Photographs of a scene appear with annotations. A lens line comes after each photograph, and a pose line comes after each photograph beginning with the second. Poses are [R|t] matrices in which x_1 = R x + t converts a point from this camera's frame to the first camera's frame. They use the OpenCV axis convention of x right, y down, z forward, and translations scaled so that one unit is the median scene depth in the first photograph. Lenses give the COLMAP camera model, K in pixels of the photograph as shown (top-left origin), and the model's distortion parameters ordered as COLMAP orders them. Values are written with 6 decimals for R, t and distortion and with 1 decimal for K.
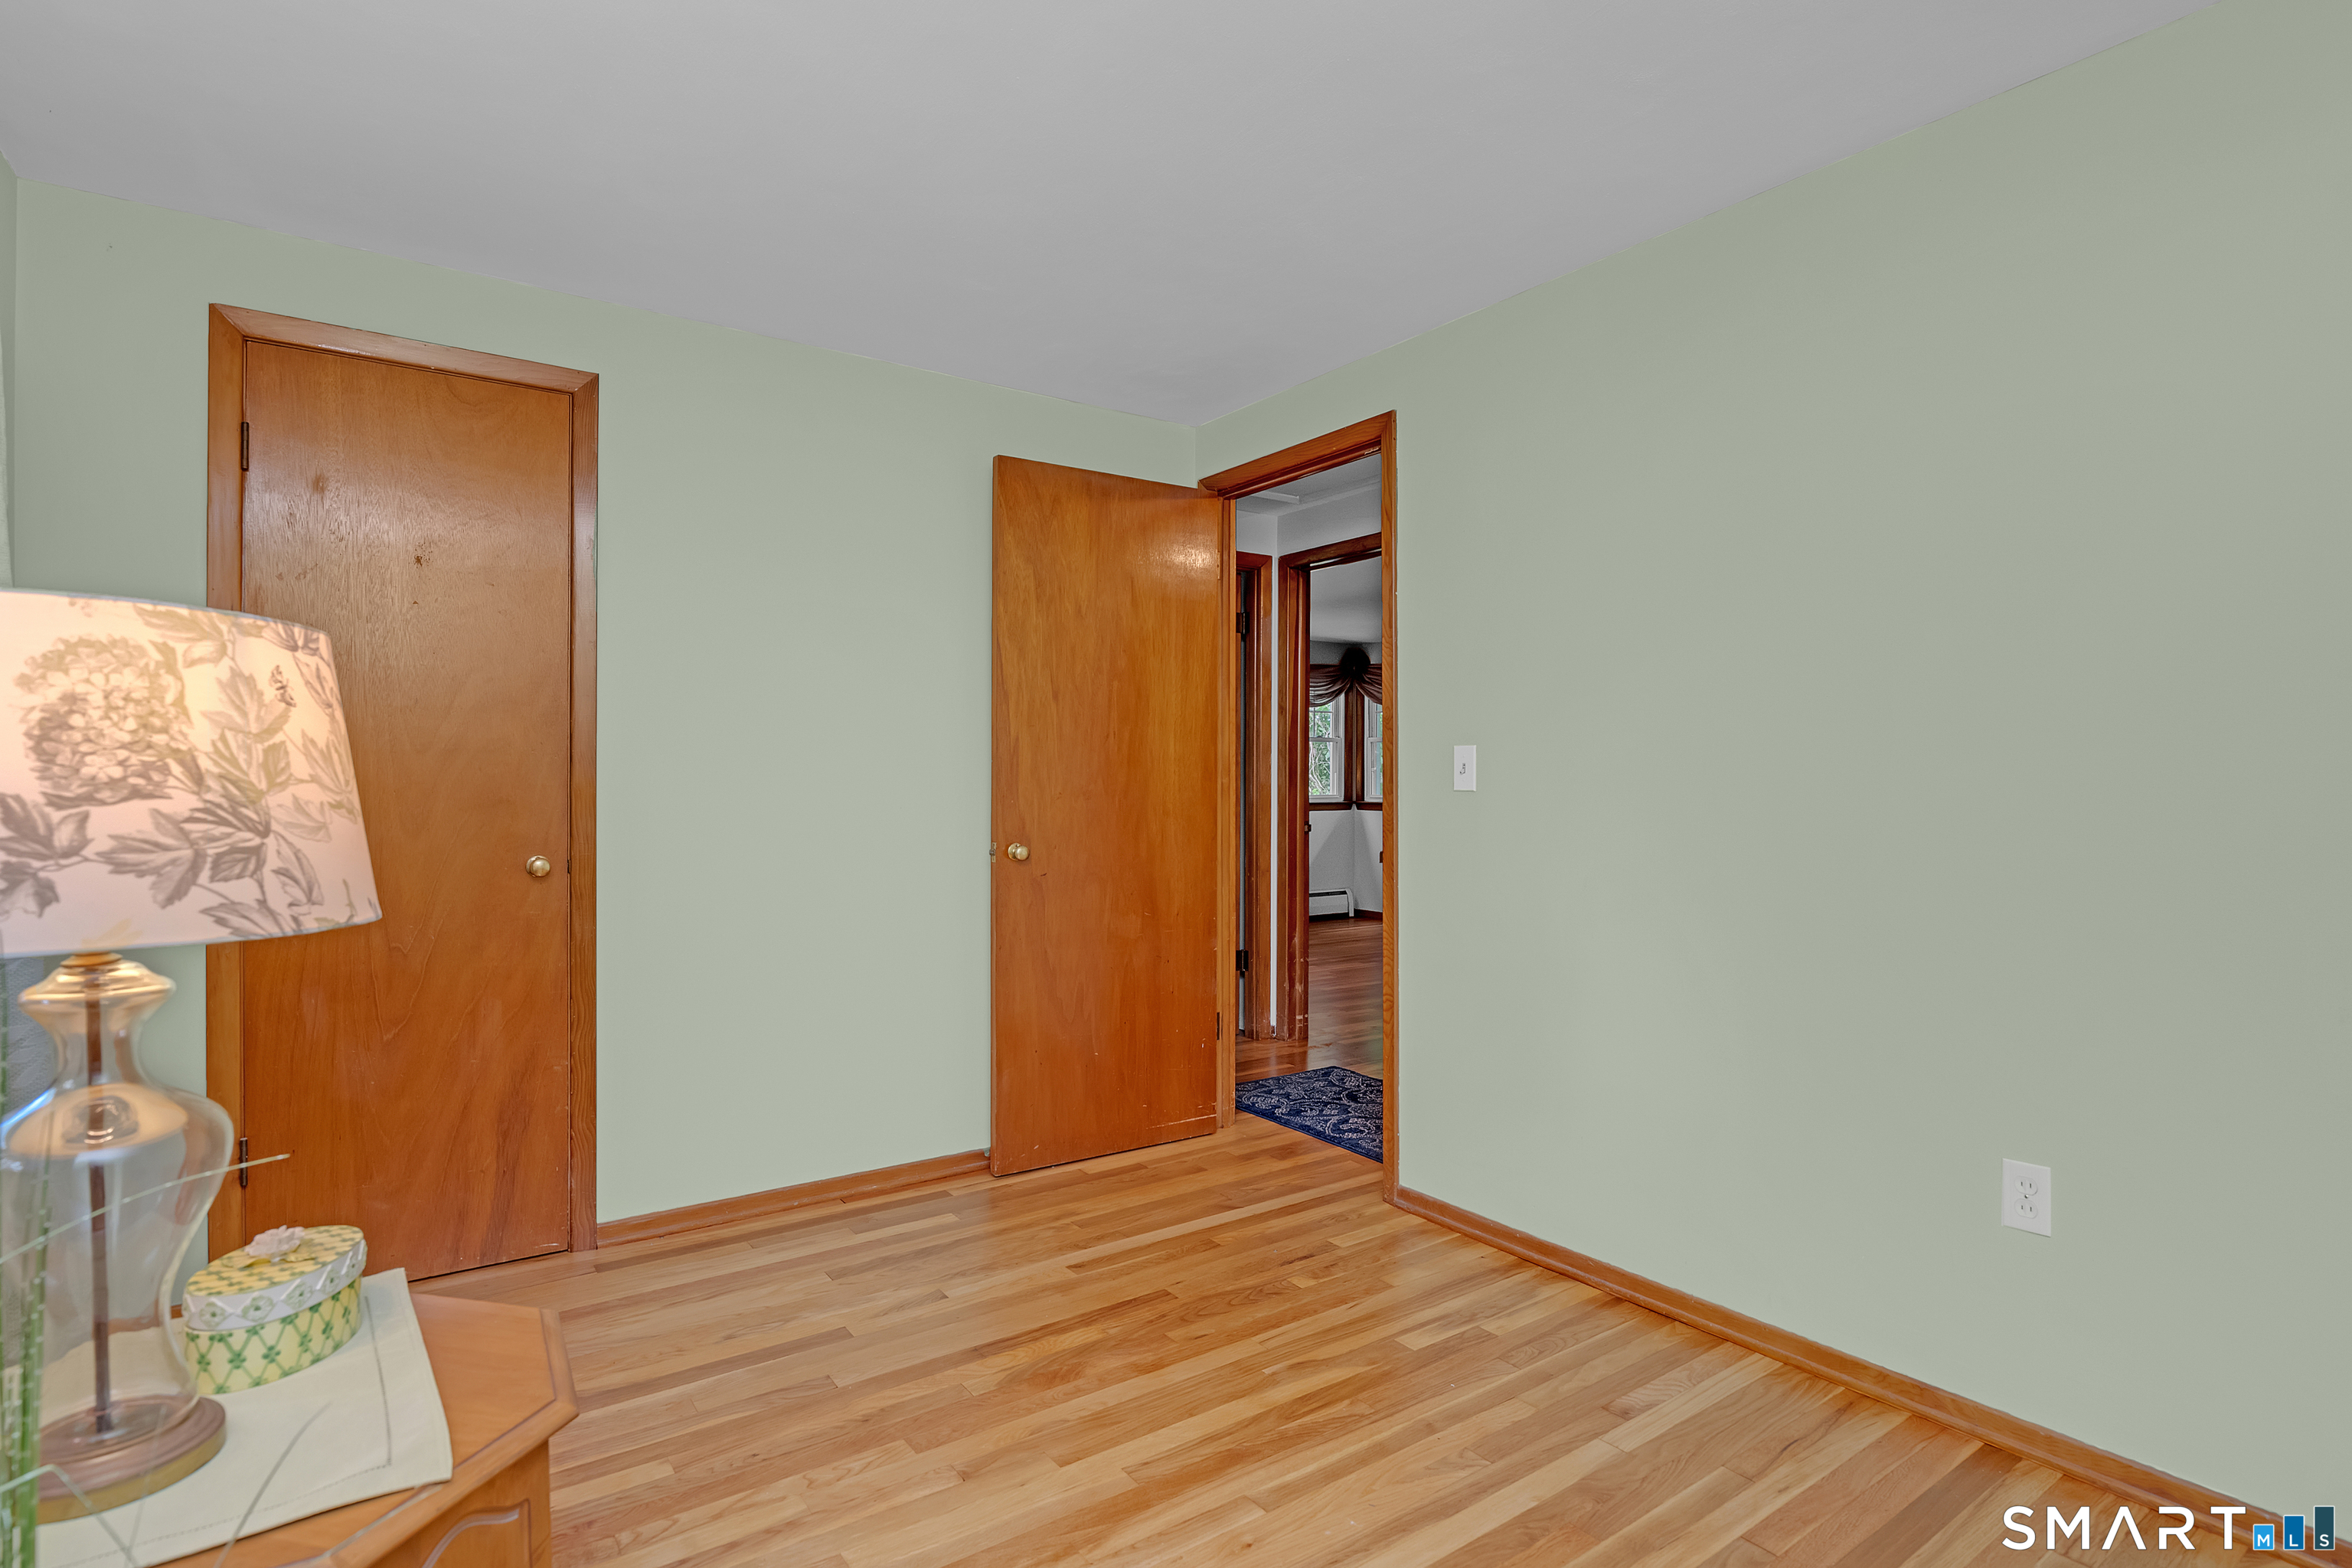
lens RADIAL K [[1182.7, 0, 1176.0], [0, 1182.7, 784.0], [0, 0, 1]] dist [-0.008564, -0.000851]
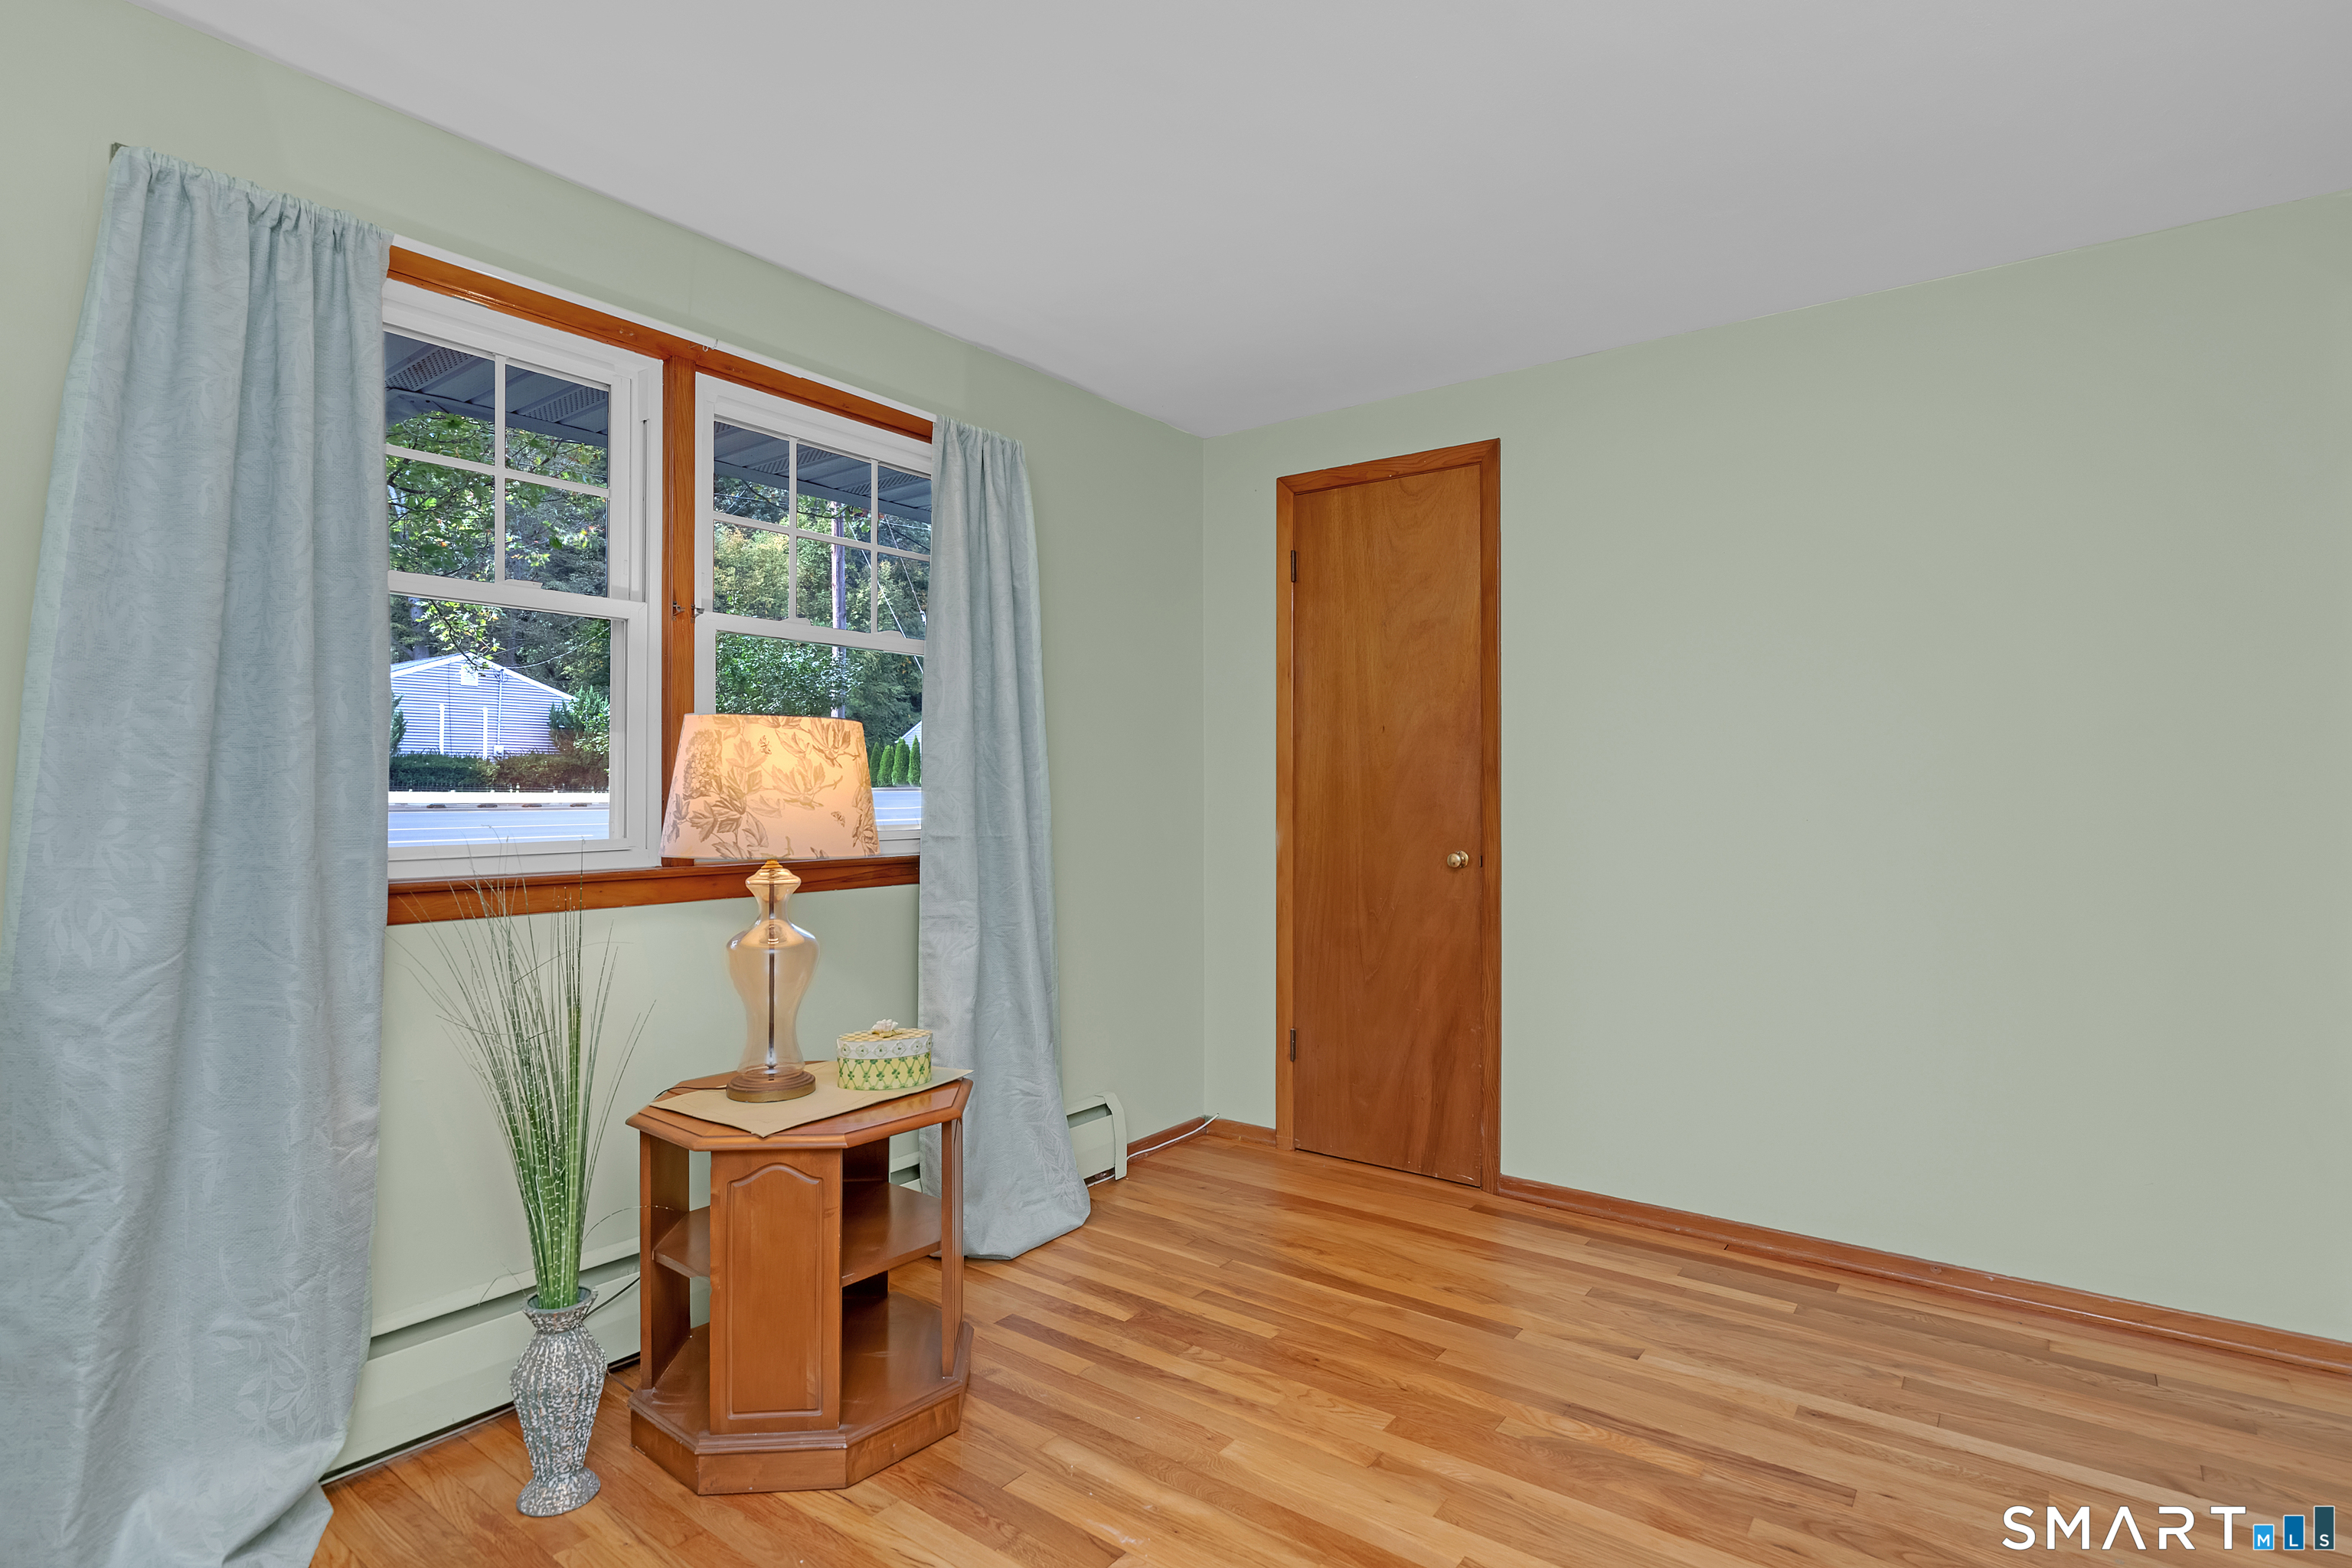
lens RADIAL K [[1181.2, 0, 1200.7], [0, 1181.2, 776.0], [0, 0, 1]] dist [-0.005840, -0.001557]
pose [[0.302322, -0.015642, -0.953078, 0.648251], [0.001746, 0.999873, -0.015856, 0.004079], [0.953204, 0.003130, 0.302310, 0.465270]]
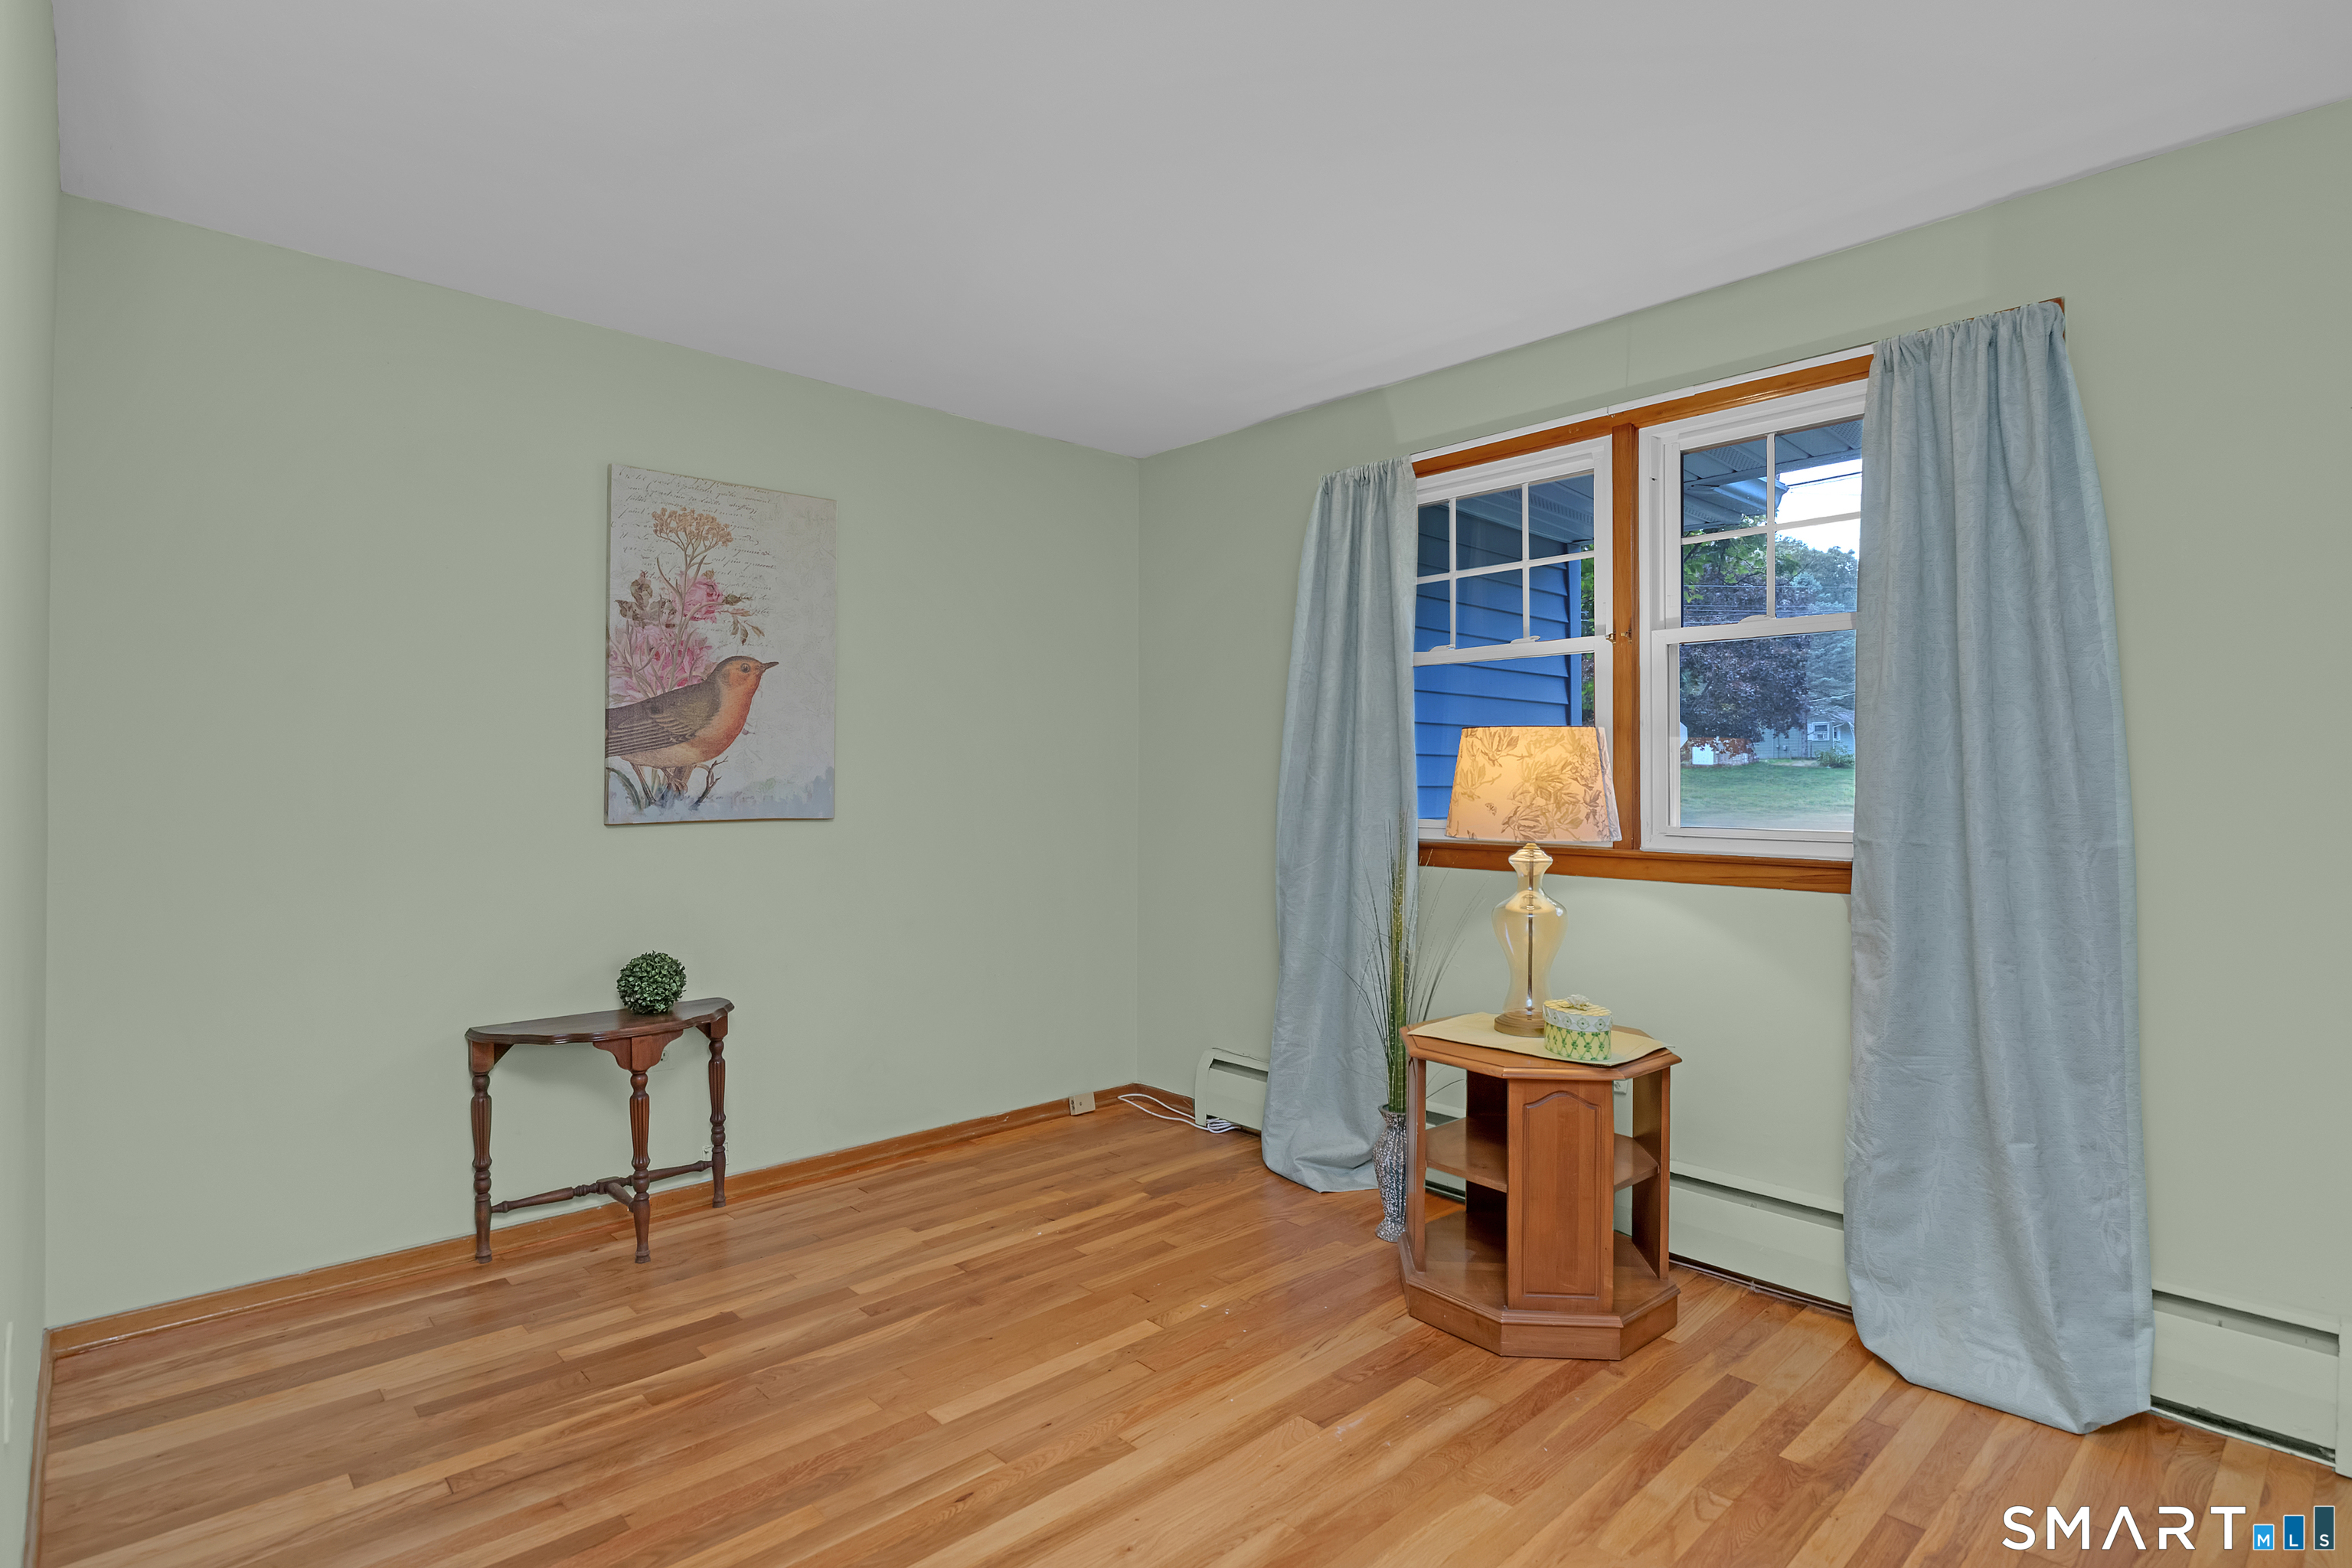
lens RADIAL K [[1173.4, 0, 1198.0], [0, 1173.4, 770.0], [0, 0, 1]] dist [-0.006072, -0.001934]
pose [[-0.992146, -0.007044, -0.124884, 0.103714], [-0.005441, 0.999898, -0.013168, 0.001511], [0.124965, -0.012385, -0.992084, 1.550707]]
